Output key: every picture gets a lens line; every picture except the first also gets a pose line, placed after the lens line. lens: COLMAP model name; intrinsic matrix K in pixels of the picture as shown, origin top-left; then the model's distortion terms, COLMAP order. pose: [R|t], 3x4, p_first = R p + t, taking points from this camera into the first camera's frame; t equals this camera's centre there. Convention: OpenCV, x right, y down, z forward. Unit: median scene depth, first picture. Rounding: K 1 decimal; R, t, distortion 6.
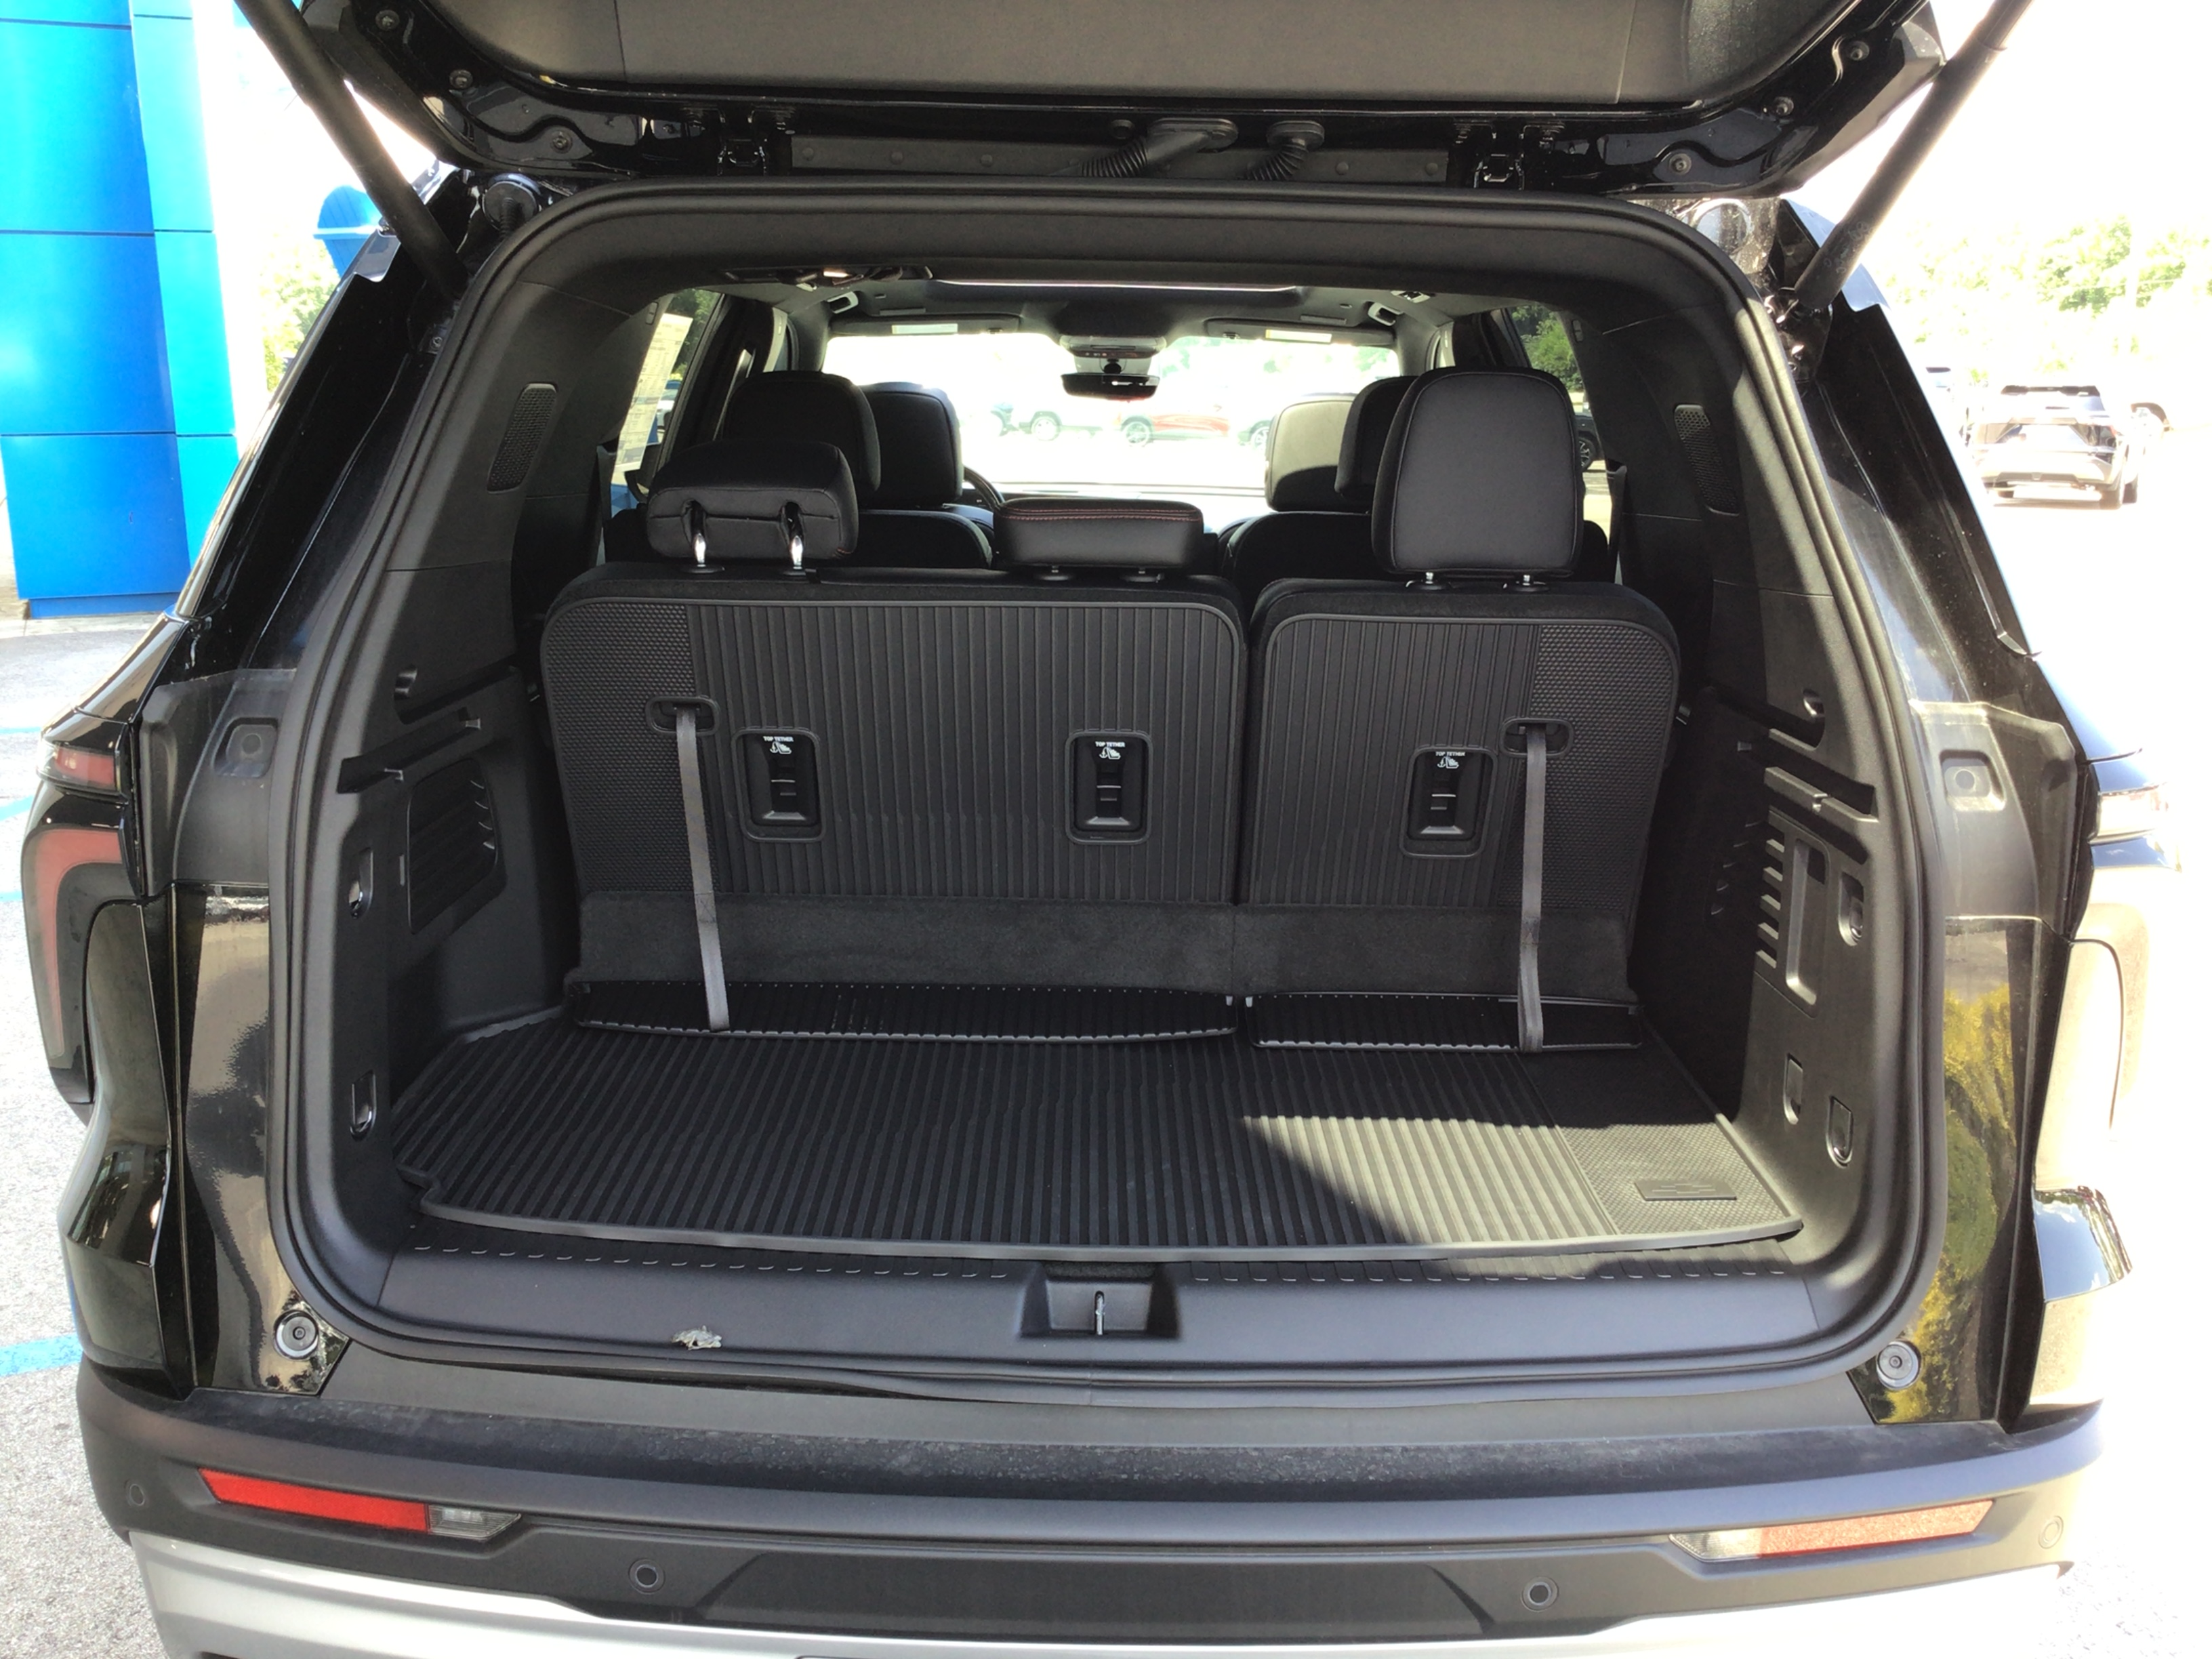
lens RADIAL K [[2041.1, 0, 1105.9], [0, 2041.1, 828.9], [0, 0, 1]] dist [0.032646, 0.000000]
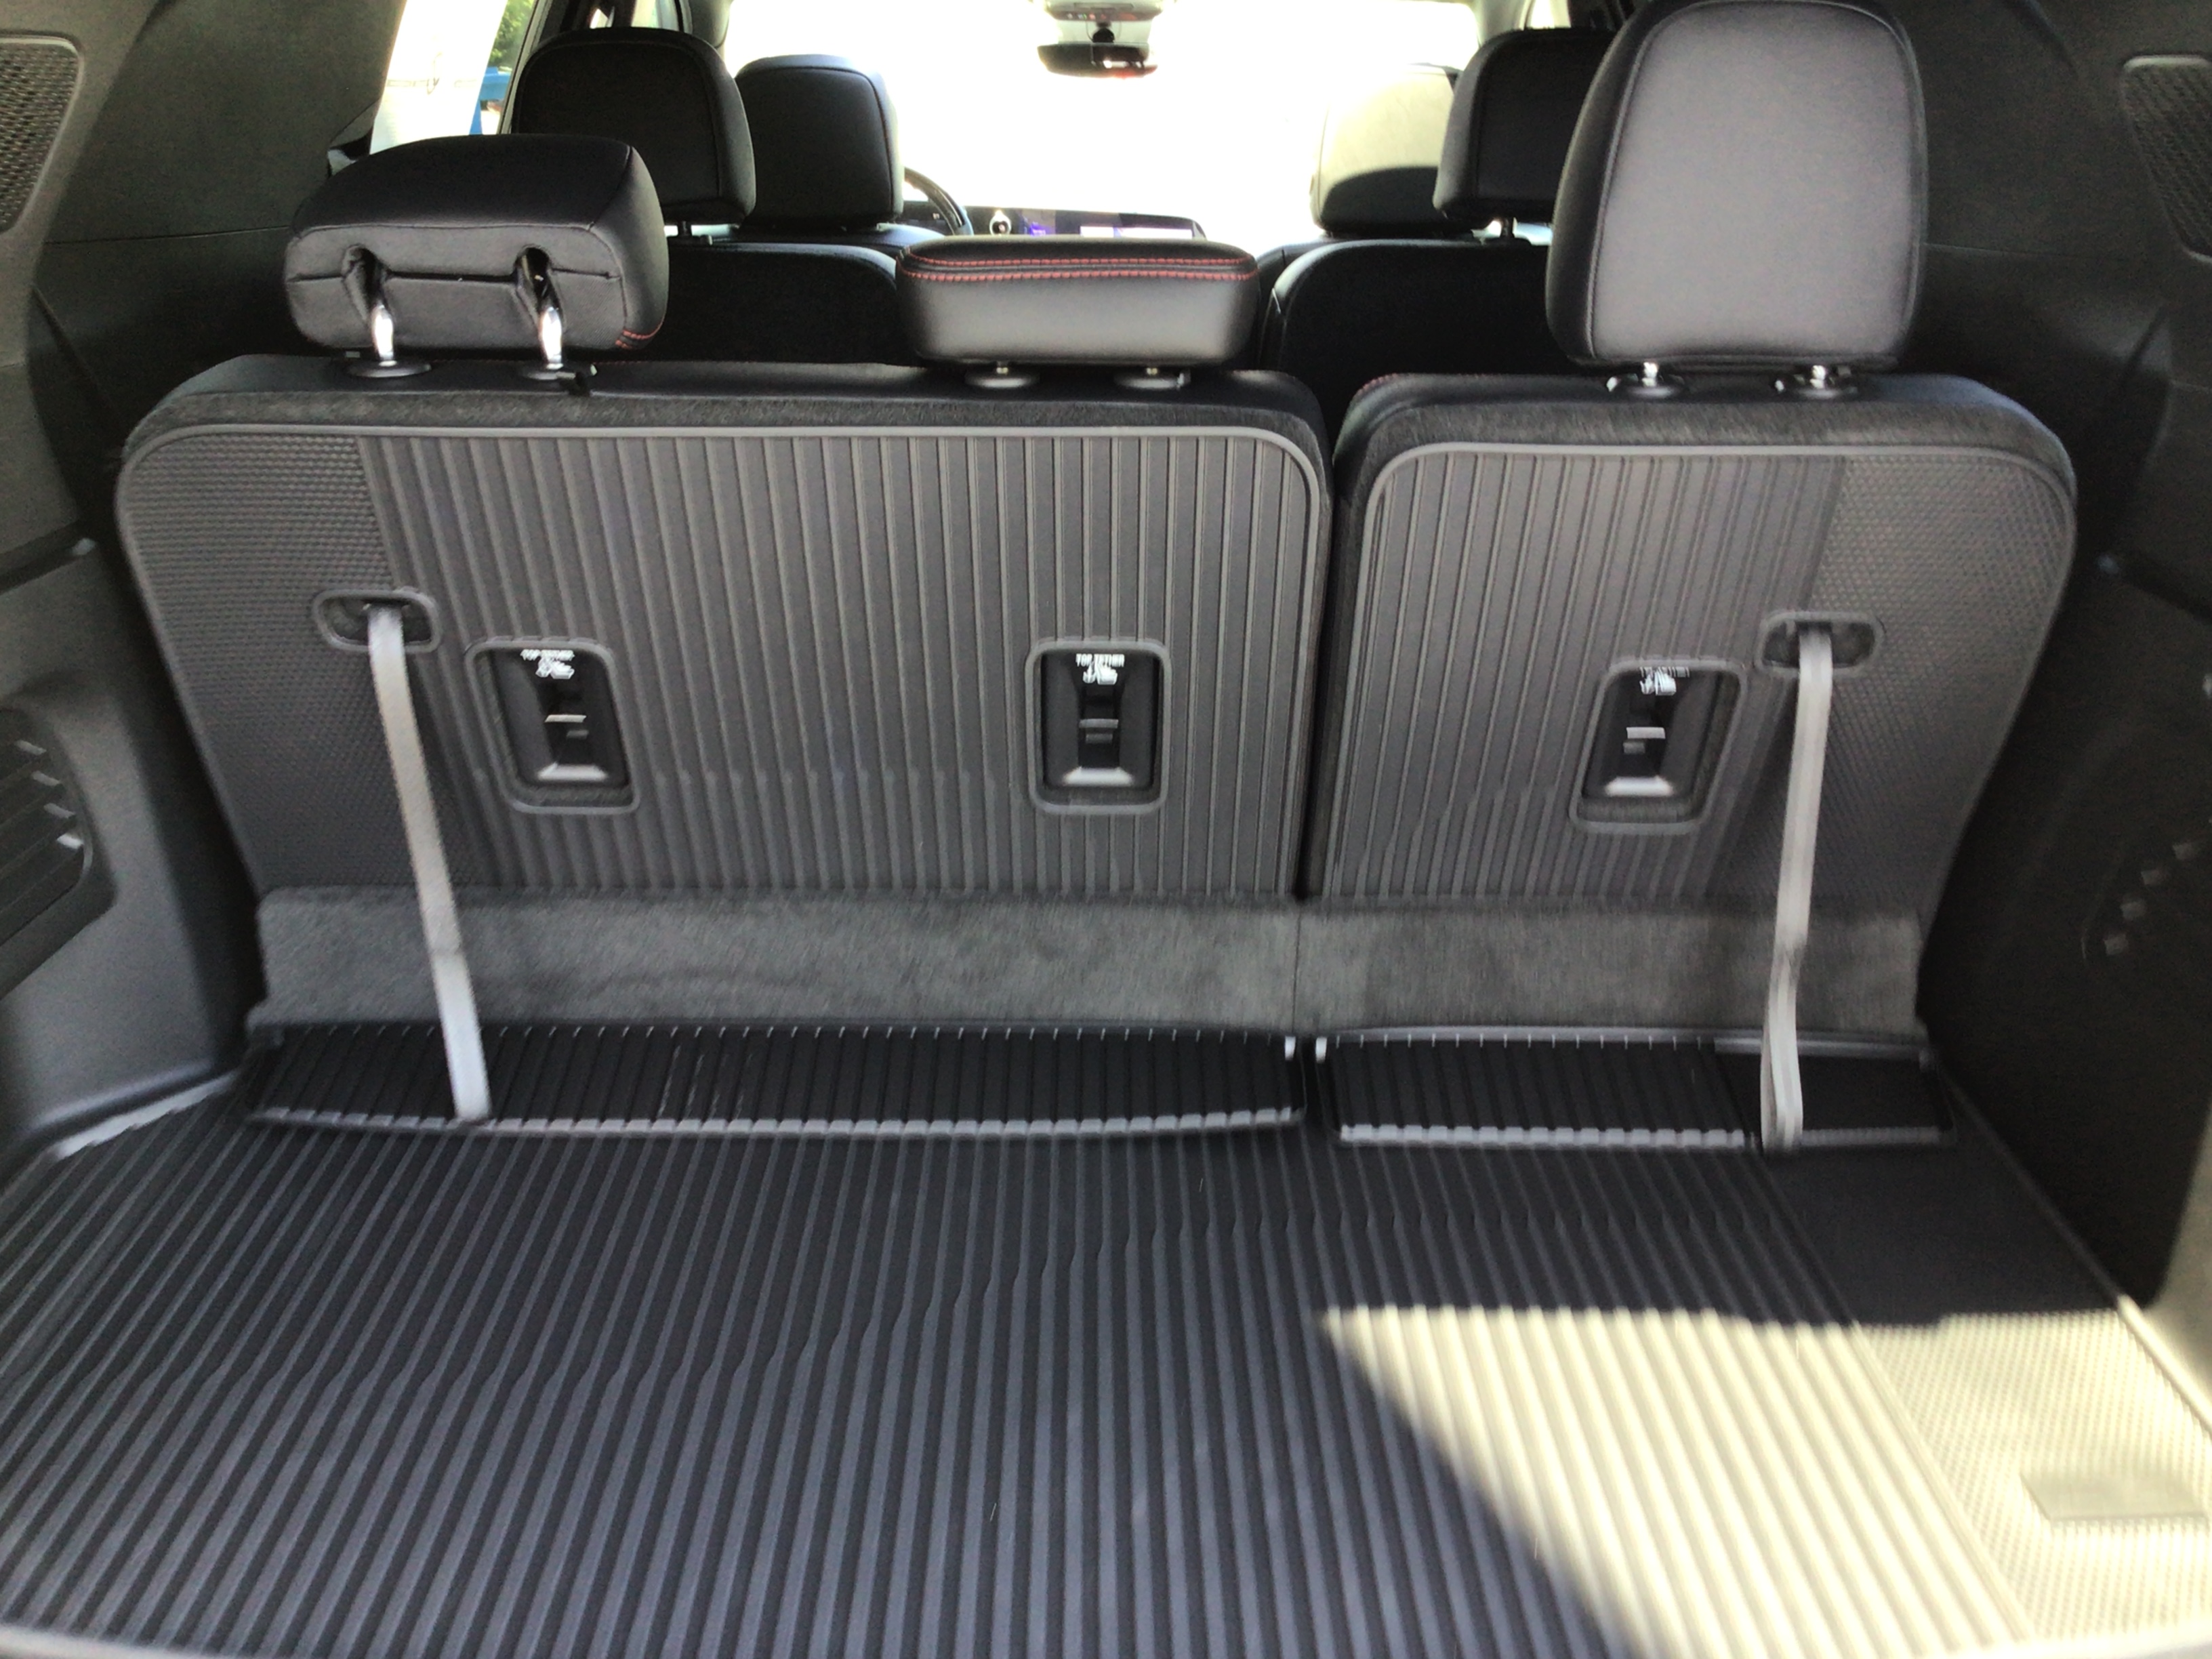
lens RADIAL K [[2041.1, 0, 1094.4], [0, 2041.1, 860.3], [0, 0, 1]] dist [0.032646, 0.000000]
pose [[0.999968, -0.006548, -0.004687, 0.002859], [0.007182, 0.988453, 0.151357, -0.074040], [0.003641, -0.151386, 0.988468, 0.395870]]
